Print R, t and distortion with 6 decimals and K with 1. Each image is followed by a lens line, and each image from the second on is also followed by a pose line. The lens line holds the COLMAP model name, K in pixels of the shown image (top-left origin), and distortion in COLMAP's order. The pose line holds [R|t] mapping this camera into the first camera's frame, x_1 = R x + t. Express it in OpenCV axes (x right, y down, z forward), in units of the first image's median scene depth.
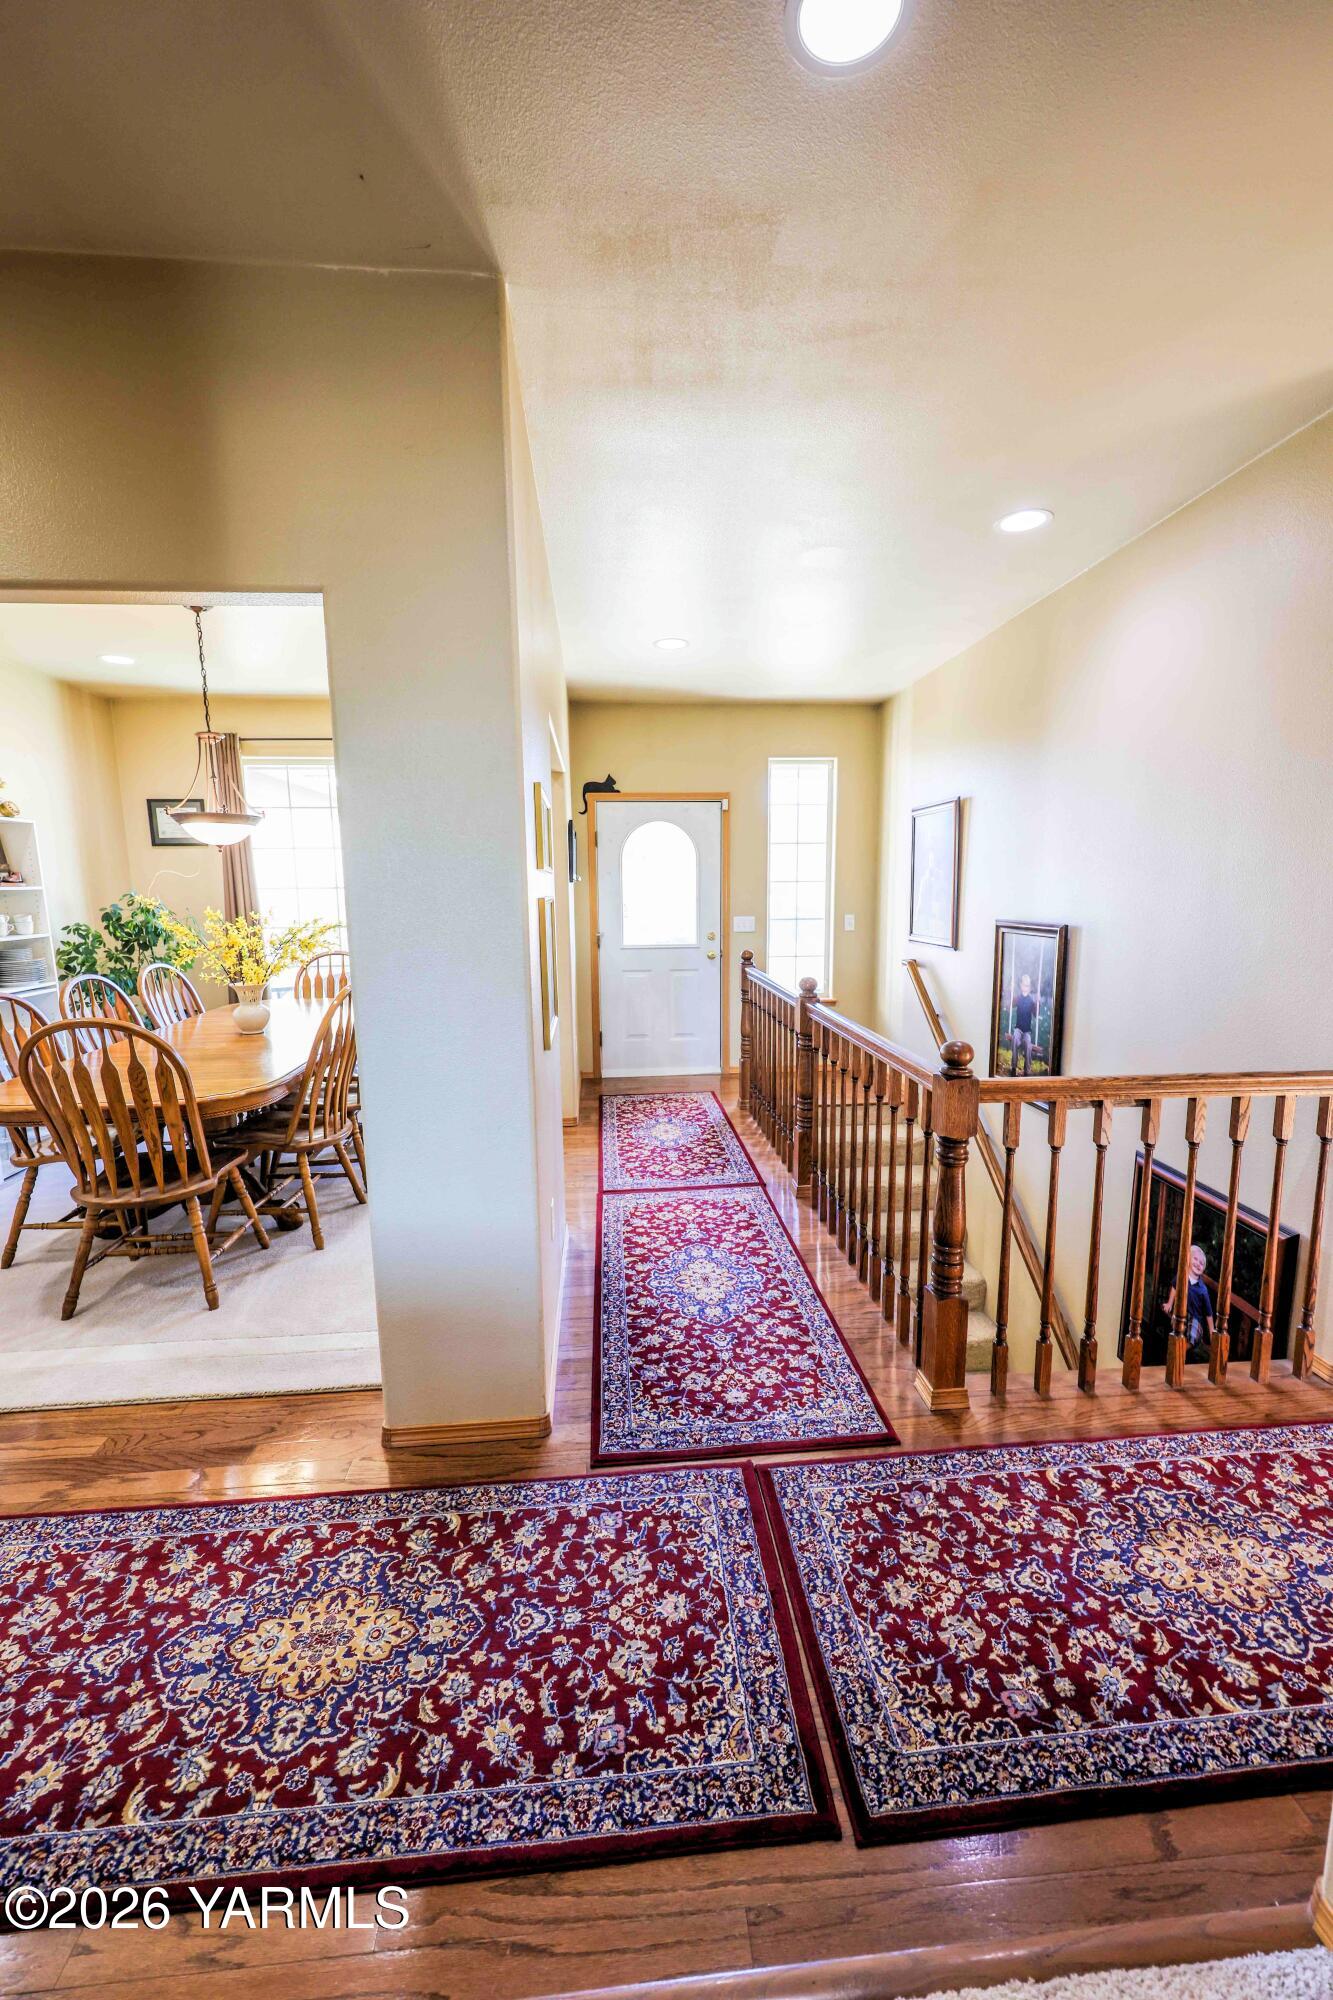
lens RADIAL K [[808.9, 0, 678.4], [0, 808.9, 1005.5], [0, 0, 1]] dist [0.003358, -0.000312]
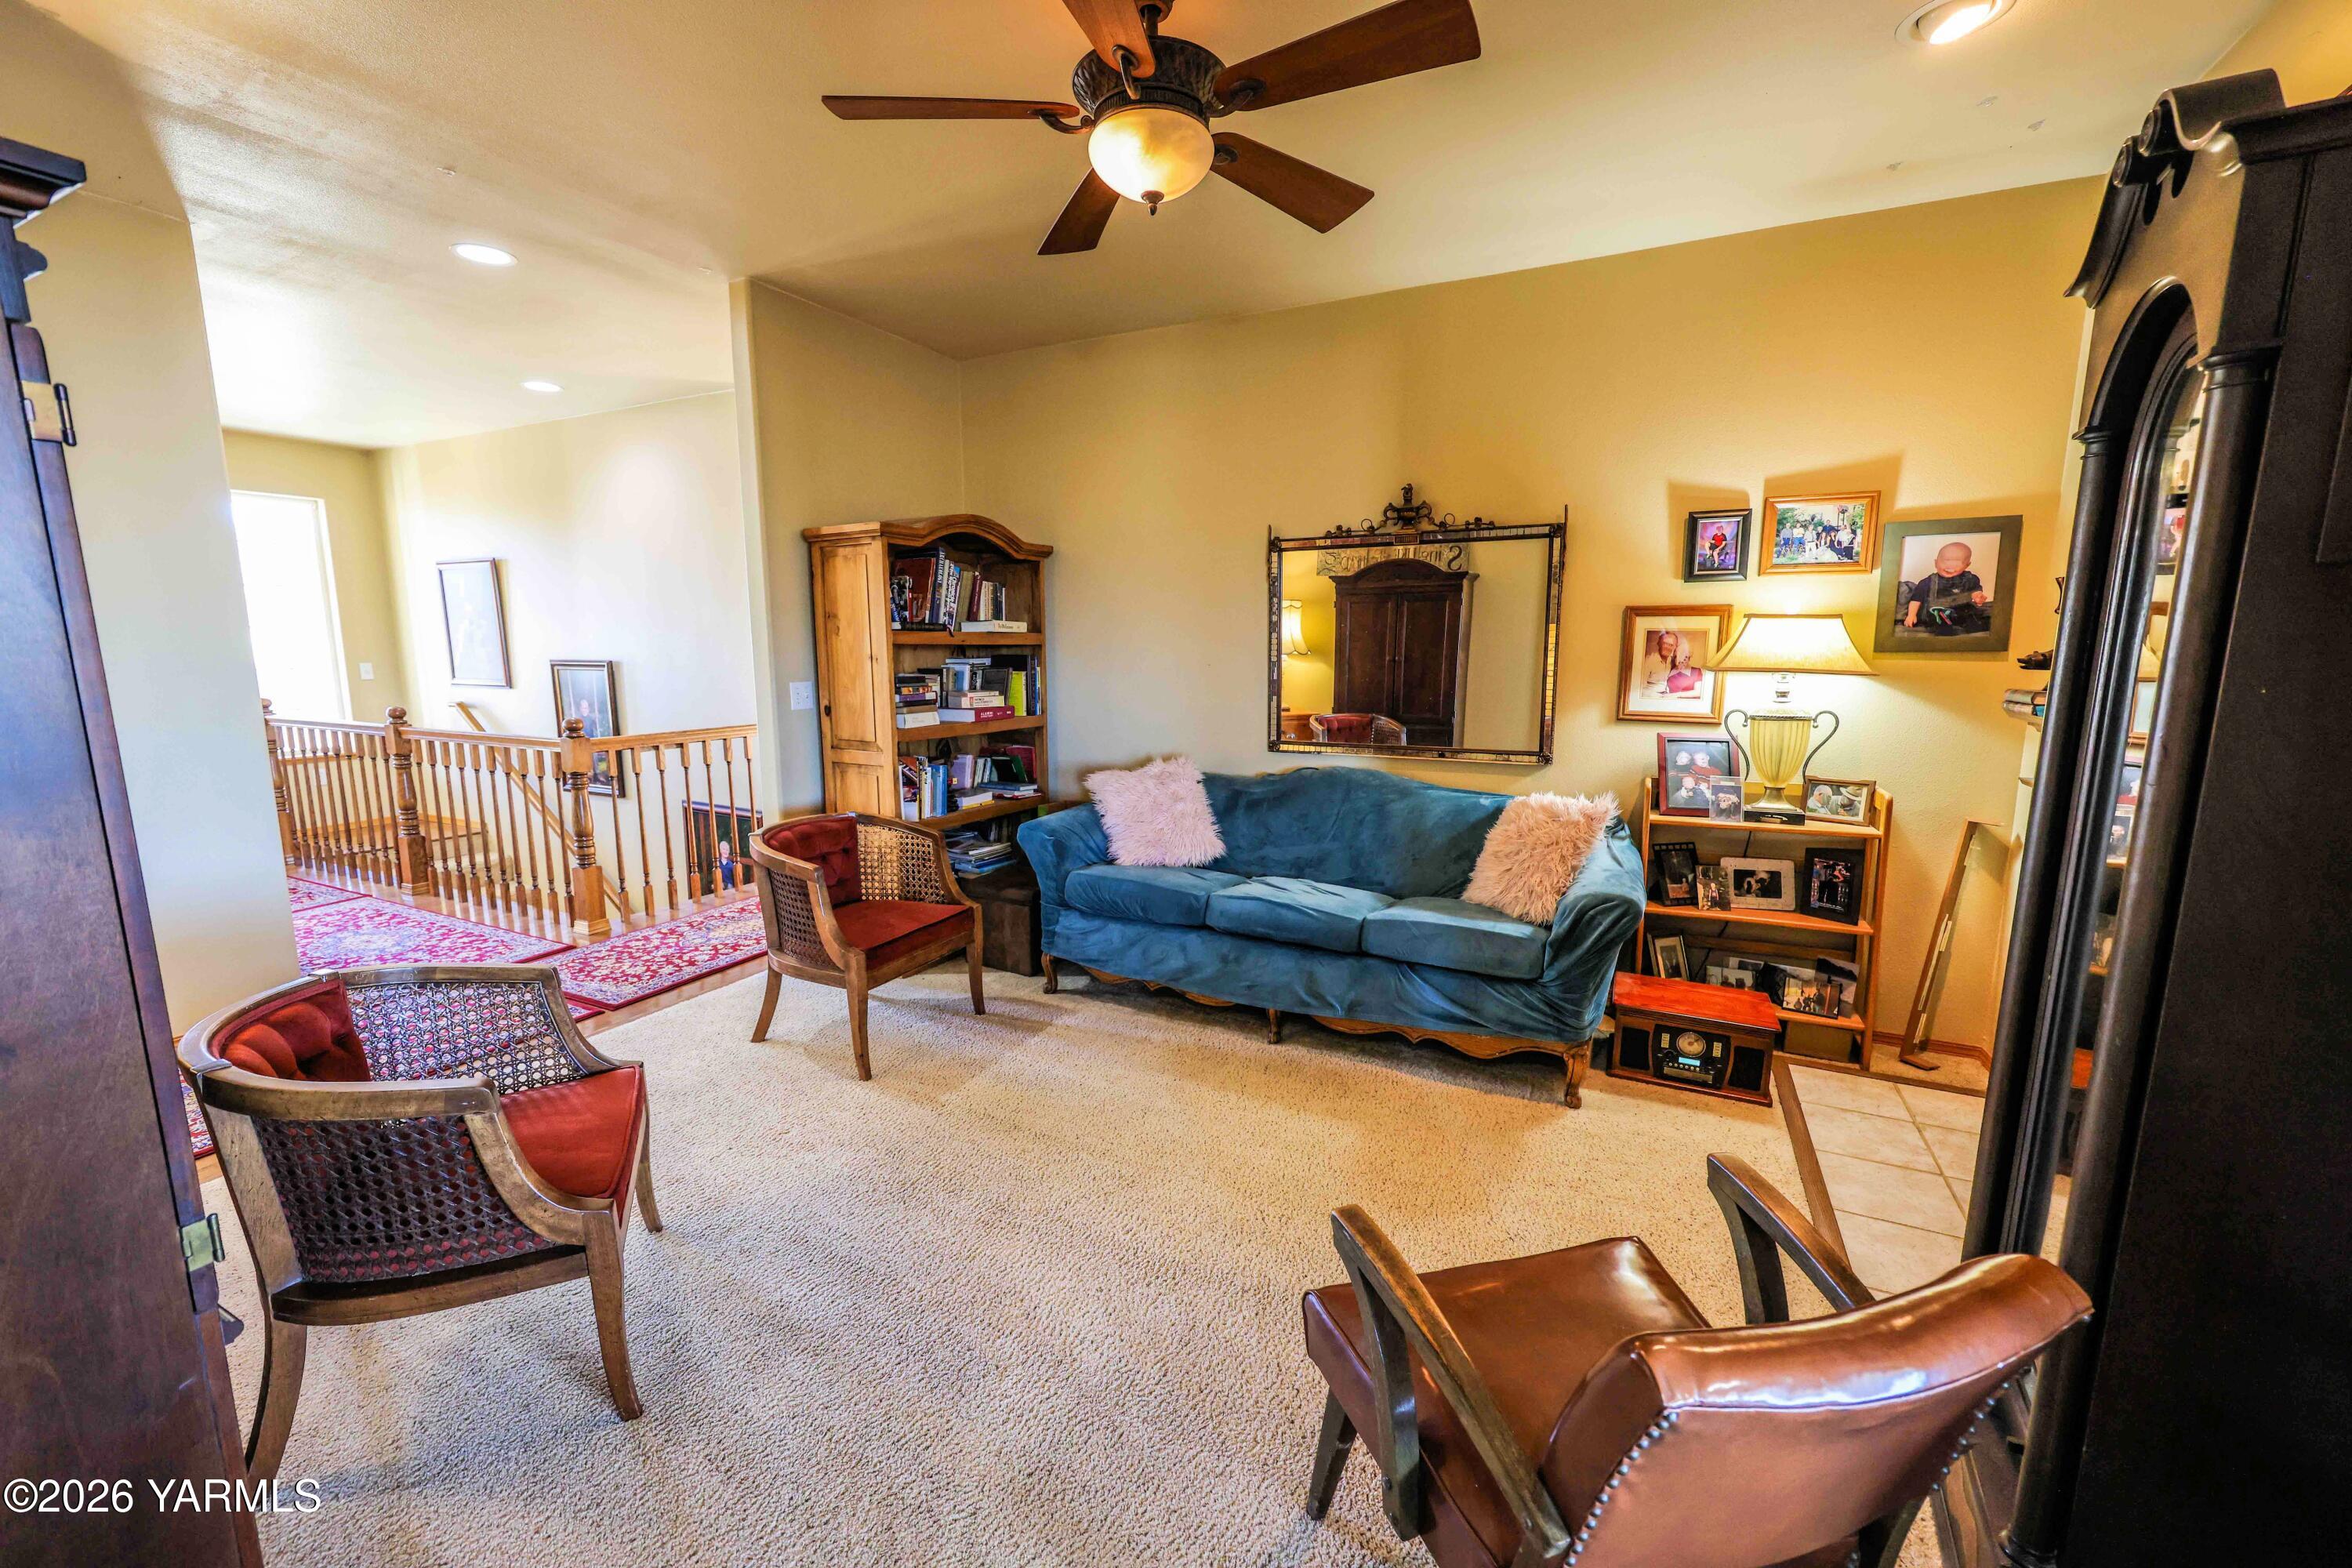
lens RADIAL K [[951.3, 0, 1160.7], [0, 951.3, 789.8], [0, 0, 1]] dist [0.003358, -0.000312]
pose [[0.534785, -0.121087, 0.836267, -0.363870], [0.118519, 0.990645, 0.067649, 0.106246], [-0.836635, 0.062936, 0.544133, -0.596912]]
